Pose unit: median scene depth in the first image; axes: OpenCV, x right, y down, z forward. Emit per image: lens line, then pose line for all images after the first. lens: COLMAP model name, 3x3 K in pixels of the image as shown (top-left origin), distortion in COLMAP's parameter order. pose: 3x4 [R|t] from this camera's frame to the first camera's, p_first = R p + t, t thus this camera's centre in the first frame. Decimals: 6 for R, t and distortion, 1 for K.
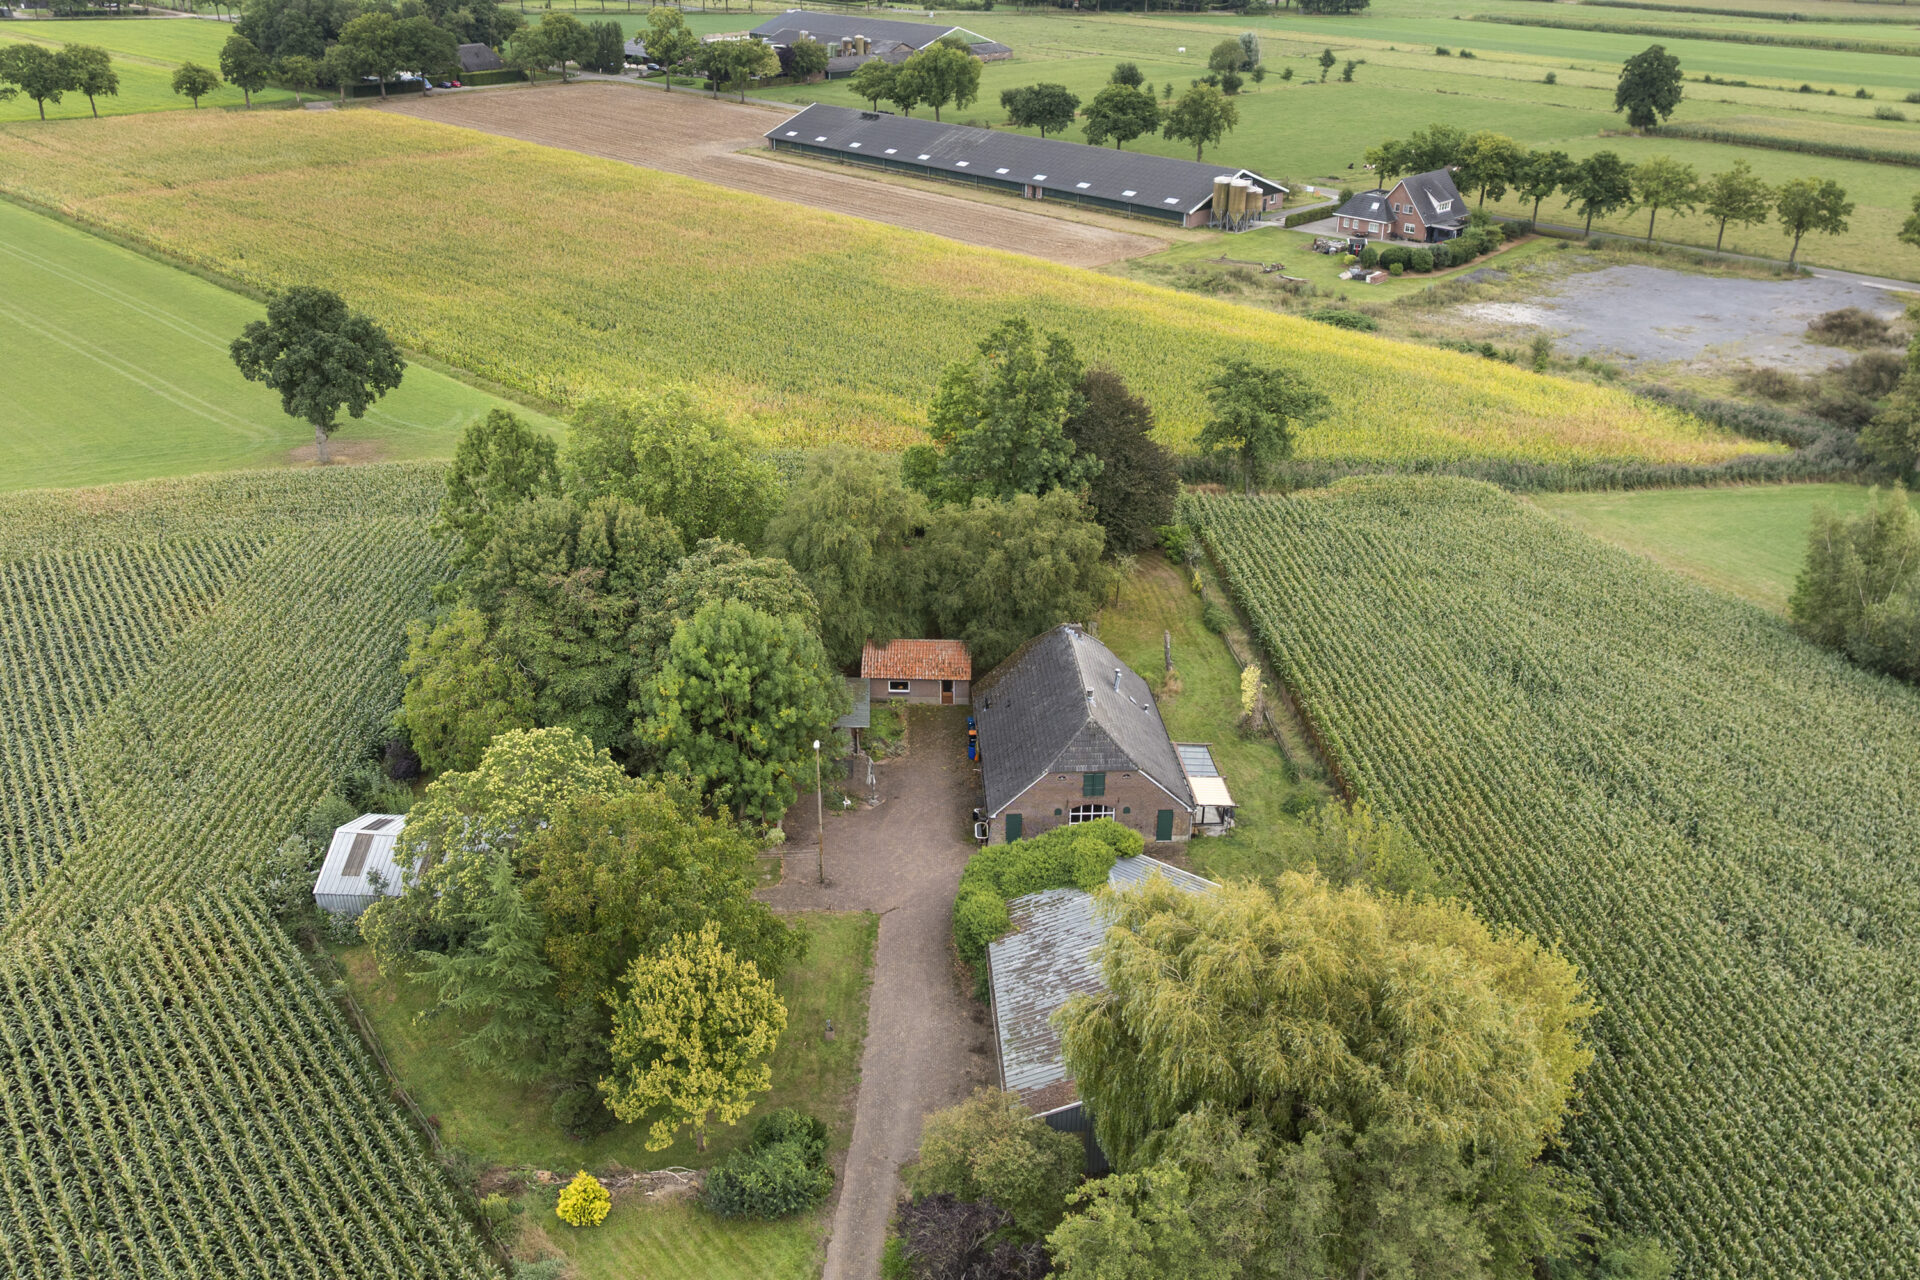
lens RADIAL K [[1599.9, 0, 960.0], [0, 1599.9, 640.0], [0, 0, 1]] dist [-0.004116, -0.046837]
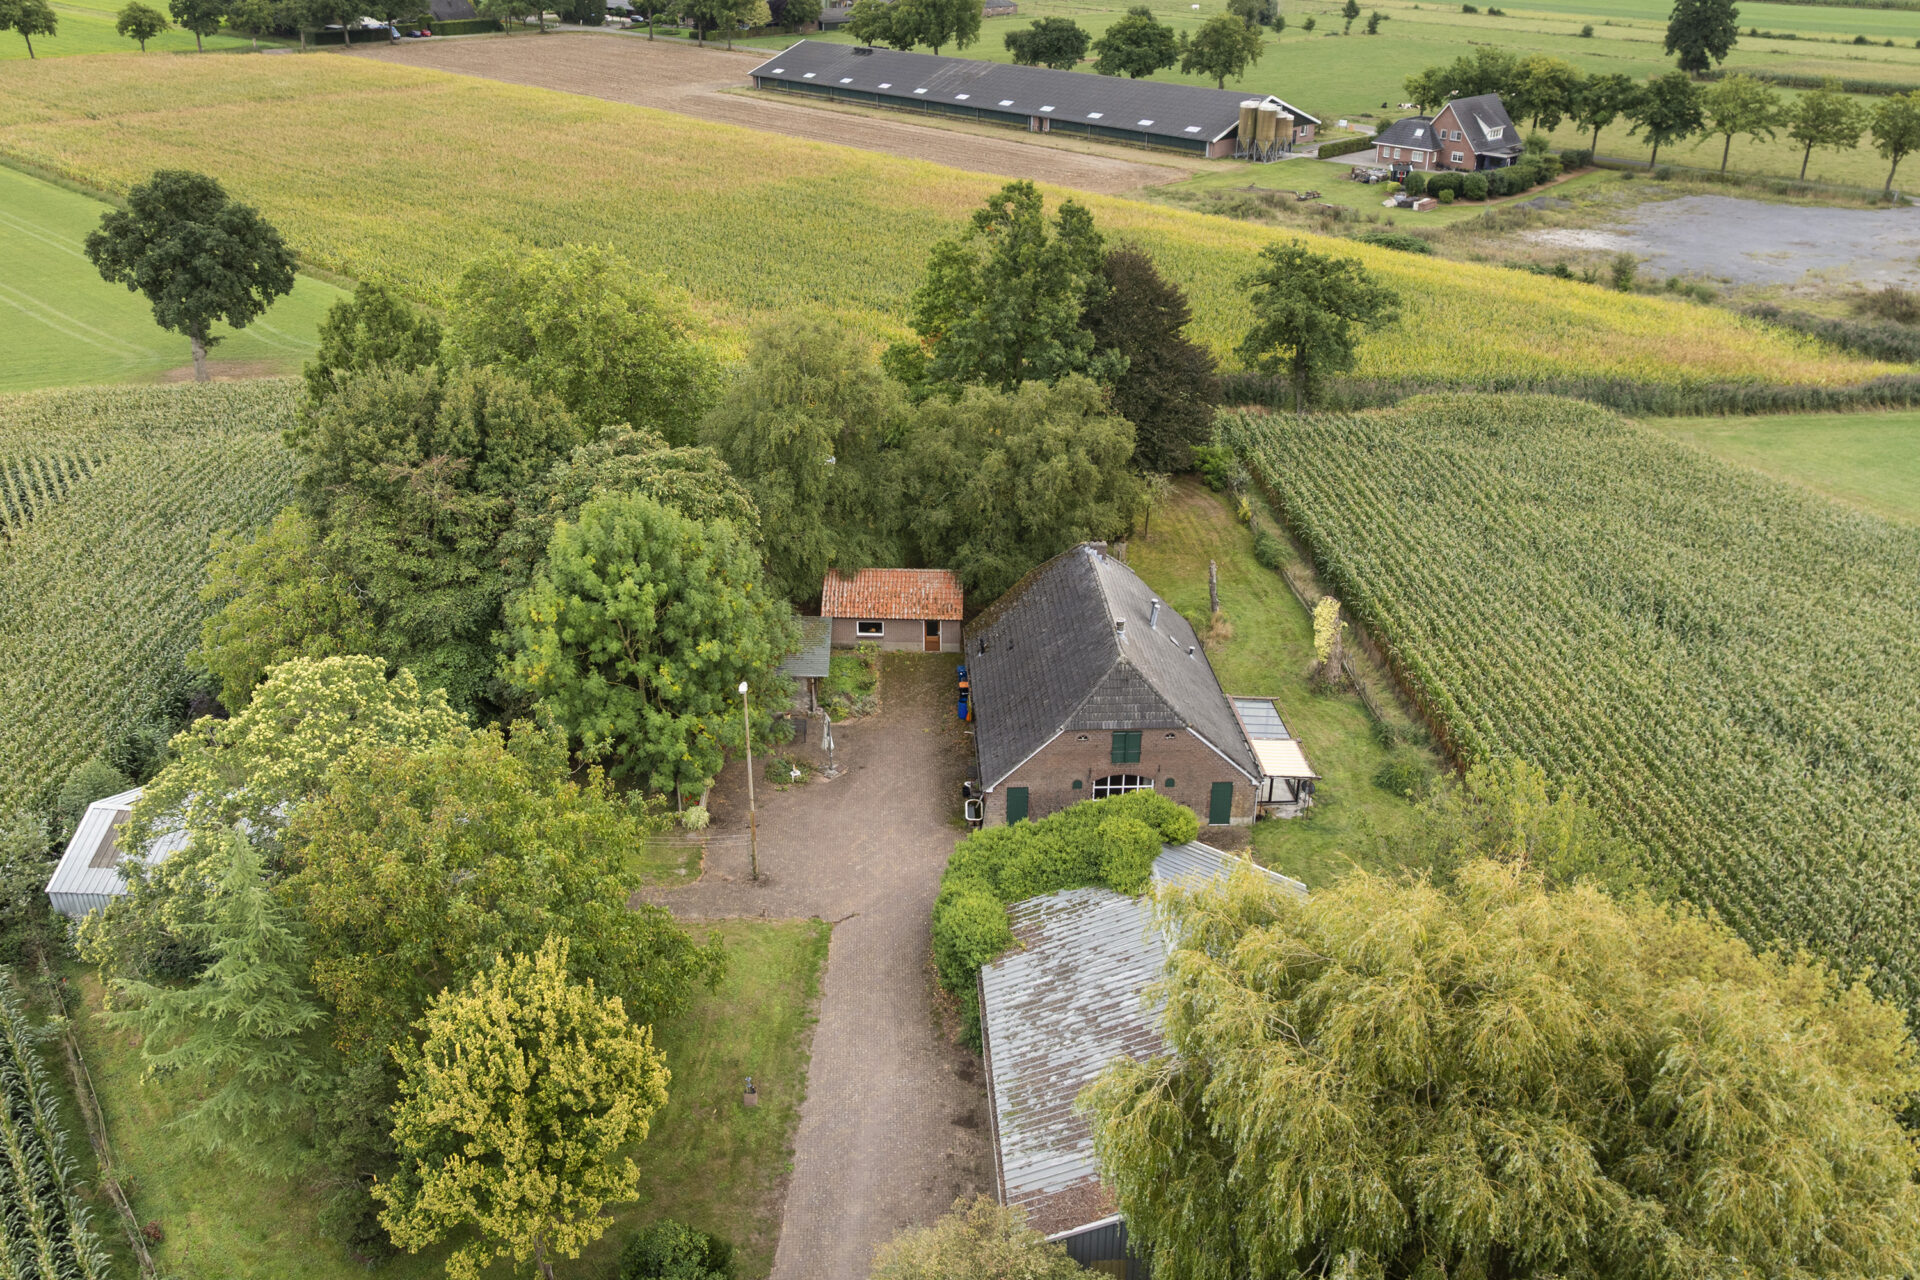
lens RADIAL K [[1599.9, 0, 960.0], [0, 1599.9, 640.0], [0, 0, 1]] dist [-0.004116, -0.046837]
pose [[0.999996, 0.001079, -0.002706, 0.006643], [-0.001080, 0.999999, -0.000334, 0.030223], [0.002706, 0.000337, 0.999996, 0.192188]]
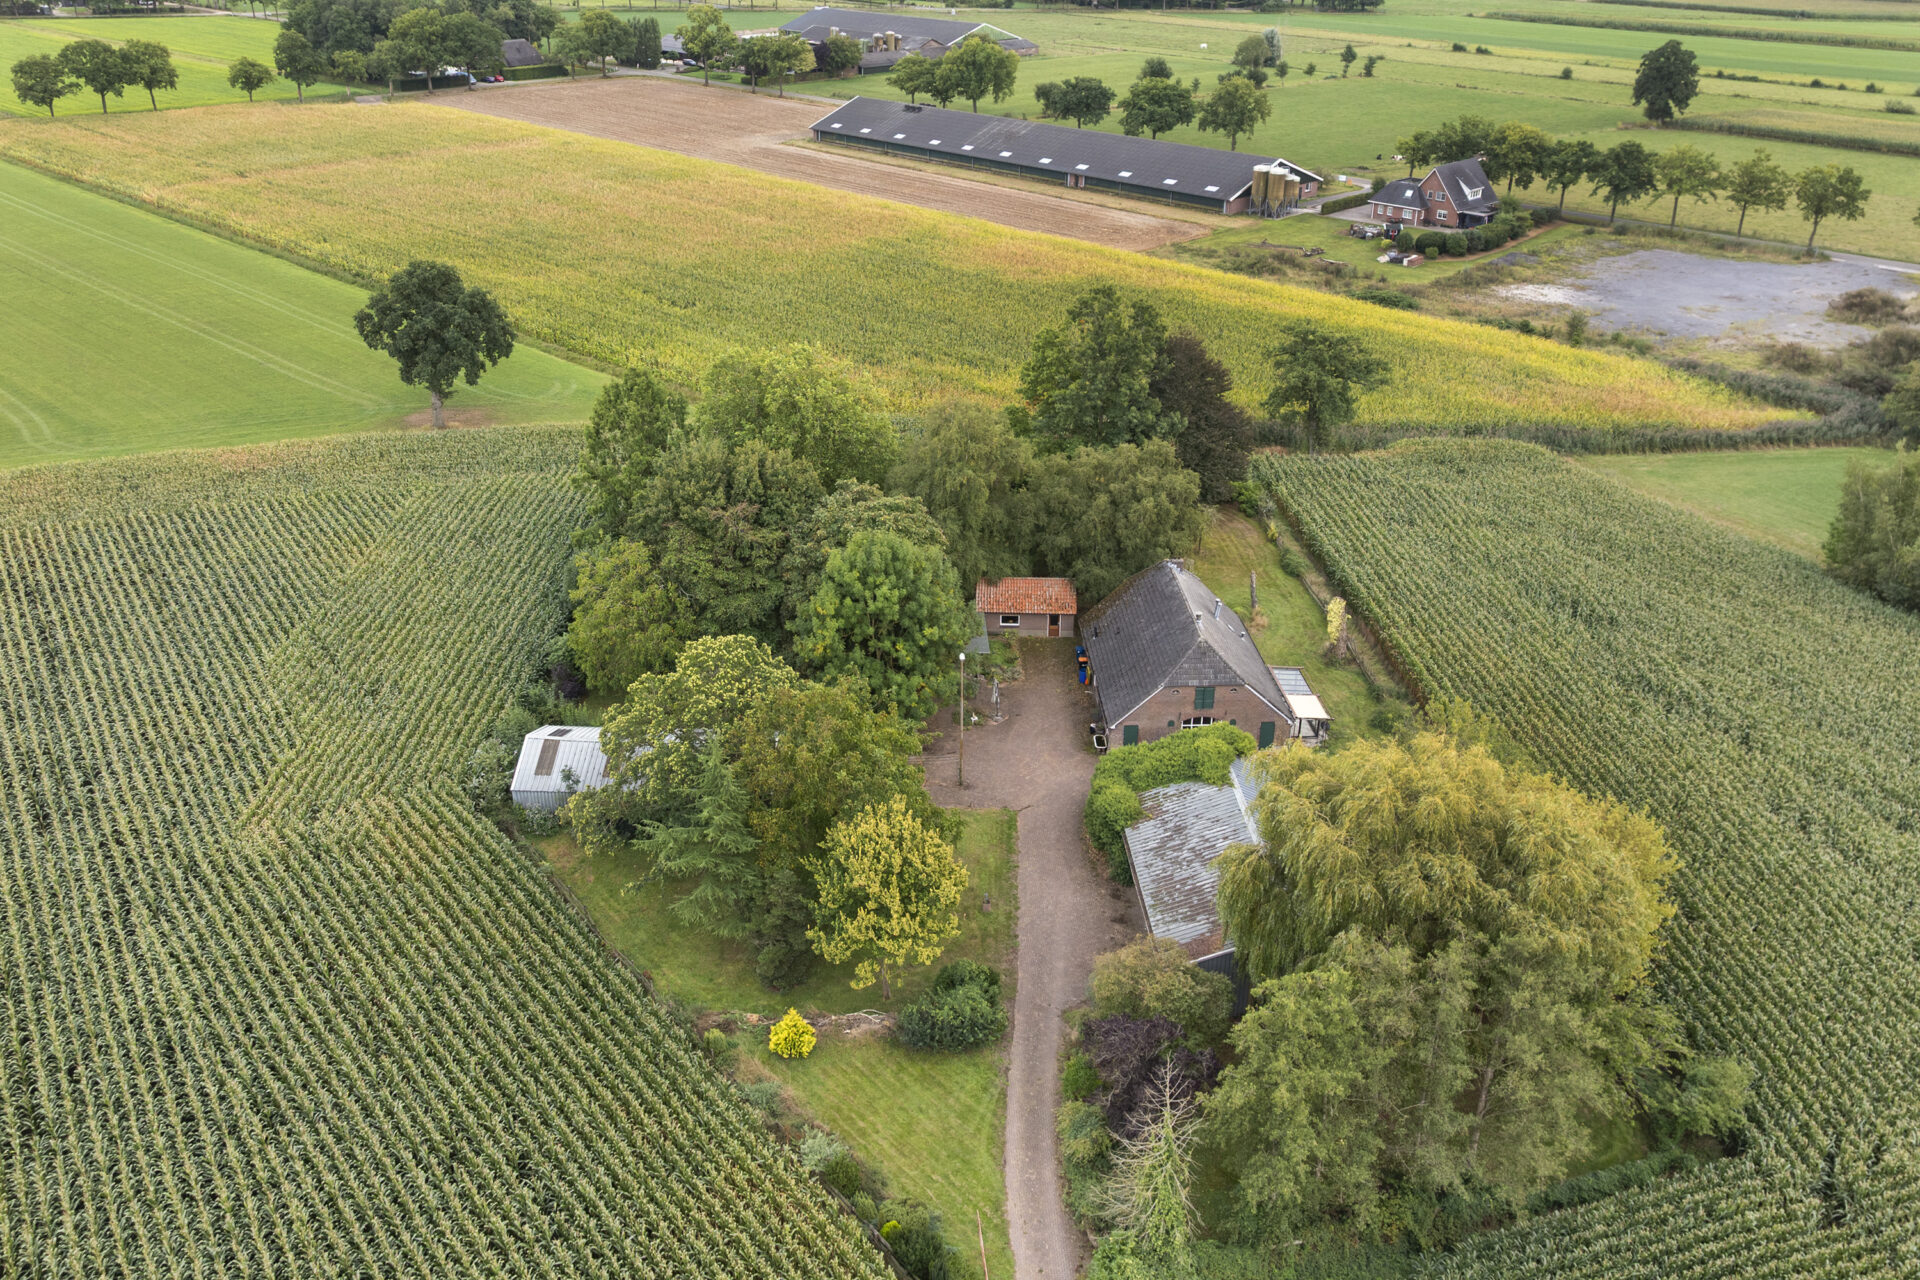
lens RADIAL K [[1599.9, 0, 960.0], [0, 1599.9, 640.0], [0, 0, 1]] dist [-0.004116, -0.046837]
pose [[1.000000, -0.000227, -0.000697, -0.061837], [0.000228, 1.000000, 0.000298, 0.036539], [0.000697, -0.000298, 1.000000, -0.077520]]
